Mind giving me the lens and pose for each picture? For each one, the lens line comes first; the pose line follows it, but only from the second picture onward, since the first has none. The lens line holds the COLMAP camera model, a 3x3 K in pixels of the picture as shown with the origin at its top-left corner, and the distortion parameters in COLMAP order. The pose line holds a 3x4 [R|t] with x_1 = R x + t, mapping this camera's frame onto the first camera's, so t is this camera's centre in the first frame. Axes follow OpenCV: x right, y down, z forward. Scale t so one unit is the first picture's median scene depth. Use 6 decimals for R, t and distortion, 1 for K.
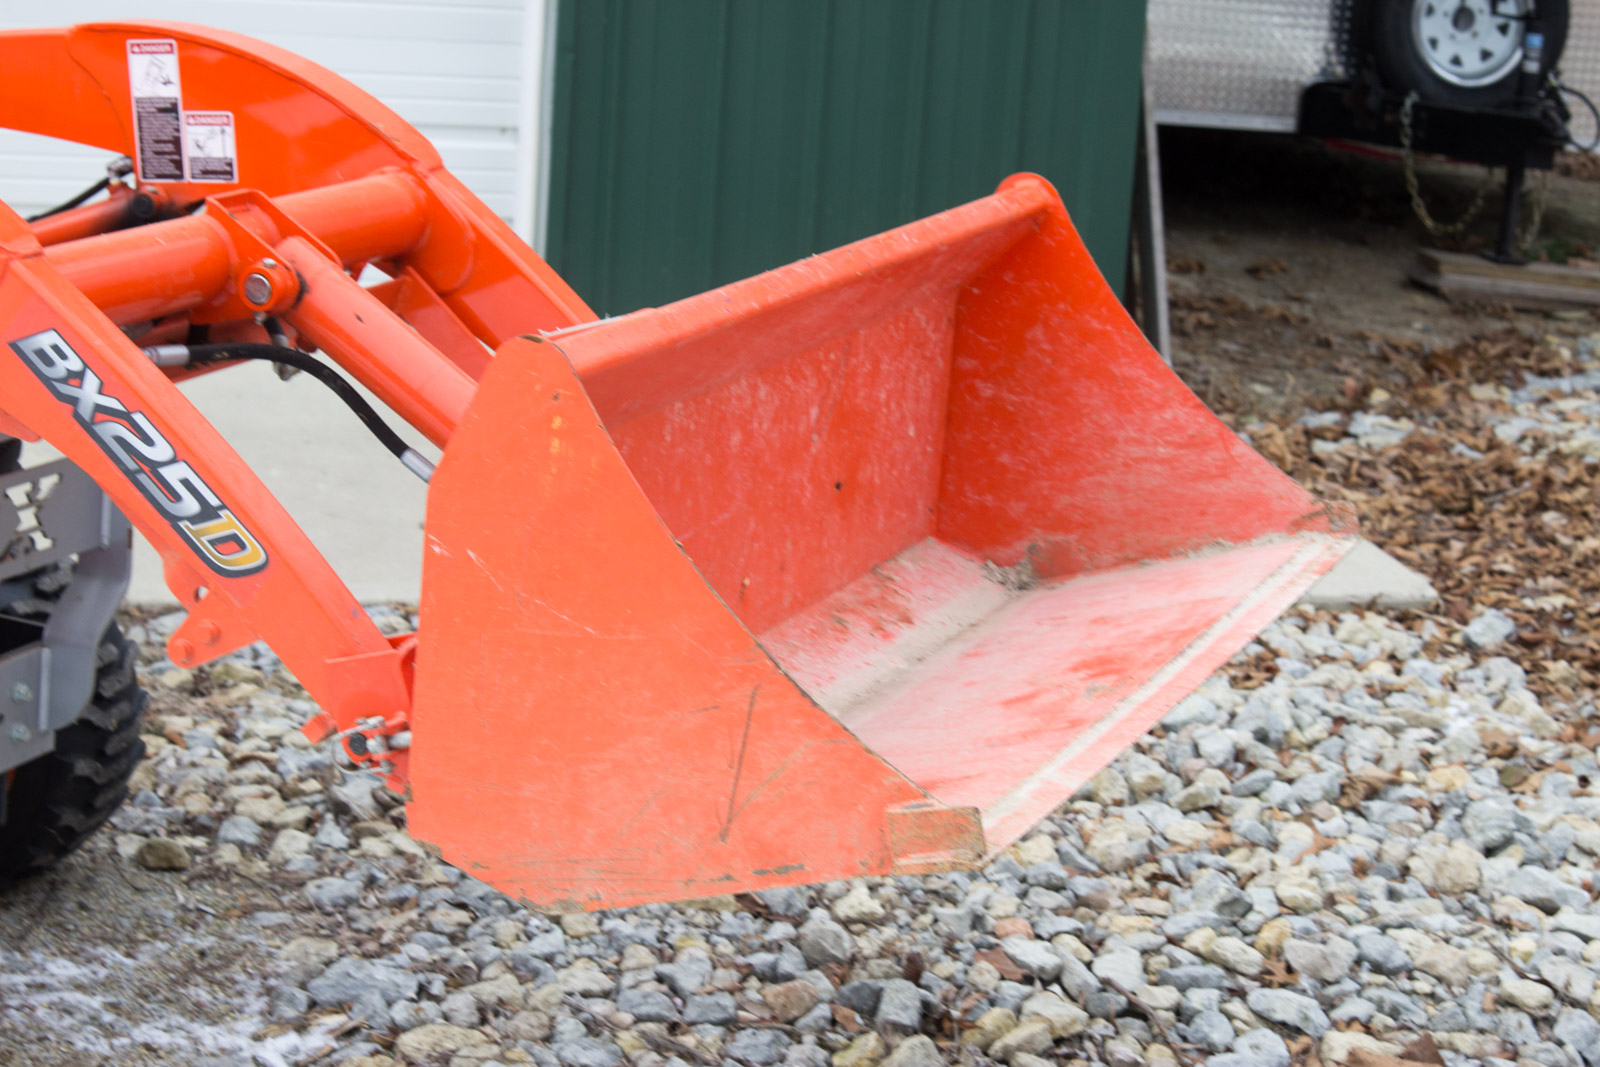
lens RADIAL K [[3376.8, 0, 800.0], [0, 3376.8, 533.5], [0, 0, 1]] dist [0.001634, 0.224853]
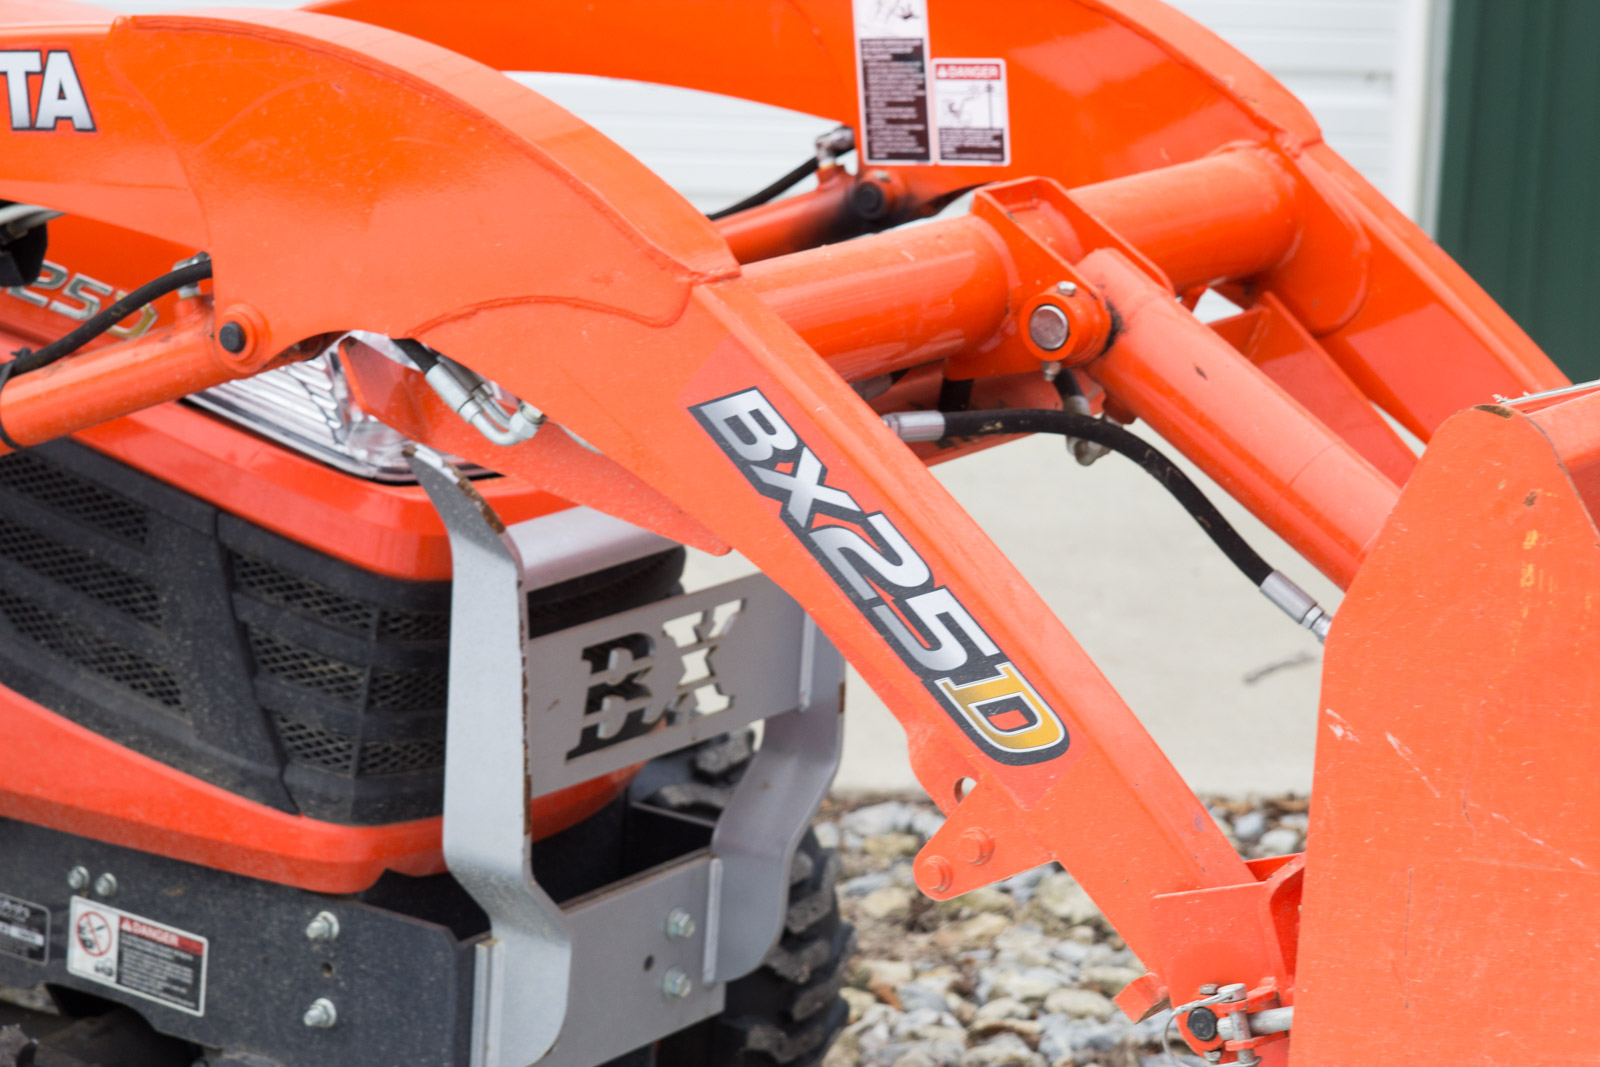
lens RADIAL K [[5103.0, 0, 800.0], [0, 5103.0, 533.5], [0, 0, 1]] dist [0.176844, 0.742701]
pose [[0.982083, 0.012035, -0.188063, -0.017158], [-0.017446, 0.999479, -0.027142, -0.003408], [0.187638, 0.029937, 0.981782, 0.007035]]
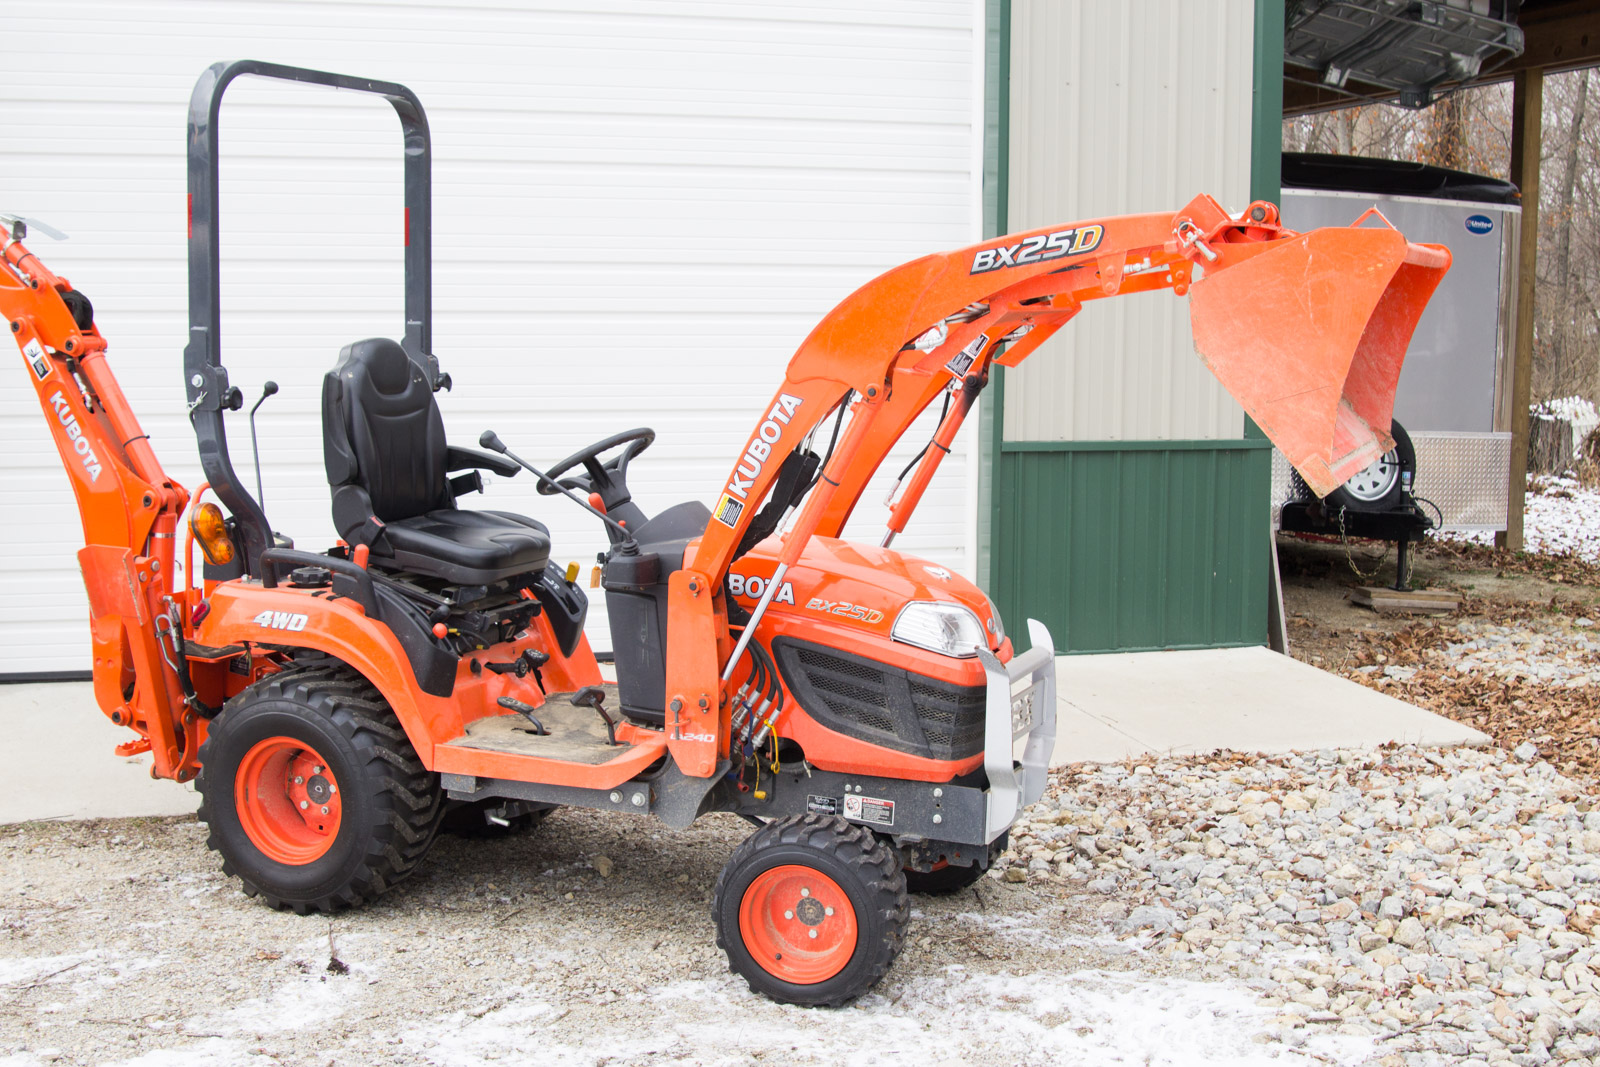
lens RADIAL K [[2046.5, 0, 800.0], [0, 2046.5, 533.5], [0, 0, 1]] dist [-0.115245, 0.065493]
pose [[0.997882, -0.064602, 0.007611, -0.369962], [0.065039, 0.988898, -0.133608, 0.050281], [0.001105, 0.133820, 0.991005, -0.370044]]
